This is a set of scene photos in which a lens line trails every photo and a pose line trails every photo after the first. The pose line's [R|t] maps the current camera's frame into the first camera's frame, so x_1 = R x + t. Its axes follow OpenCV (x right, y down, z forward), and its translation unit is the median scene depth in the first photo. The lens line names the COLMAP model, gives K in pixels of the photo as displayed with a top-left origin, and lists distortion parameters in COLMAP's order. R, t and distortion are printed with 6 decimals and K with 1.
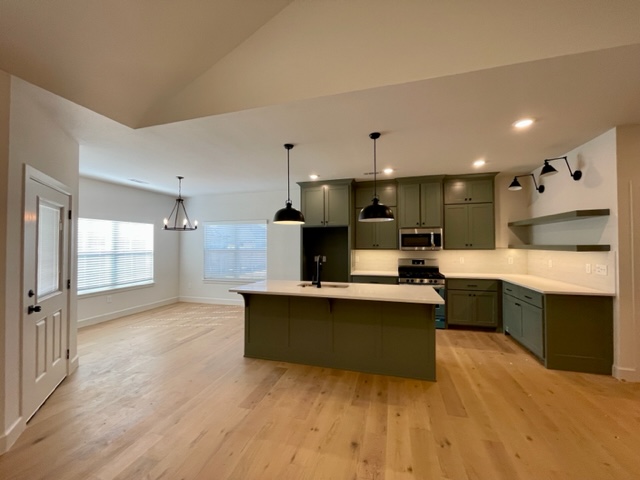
lens RADIAL K [[260.3, 0, 319.3], [0, 260.3, 241.2], [0, 0, 1]] dist [0.001187, 0.000097]
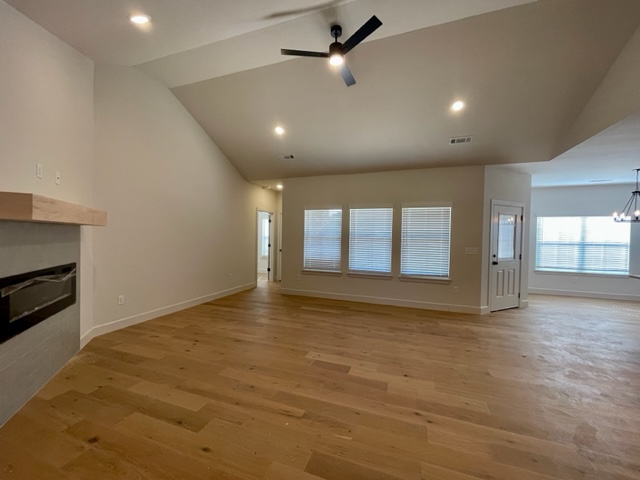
lens RADIAL K [[260.3, 0, 319.2], [0, 260.3, 239.0], [0, 0, 1]] dist [0.001187, 0.000097]
pose [[-0.068129, 0.011373, -0.997612, 0.521650], [-0.002389, 0.999930, 0.011562, 0.014223], [0.997674, 0.003171, -0.068097, -0.146239]]
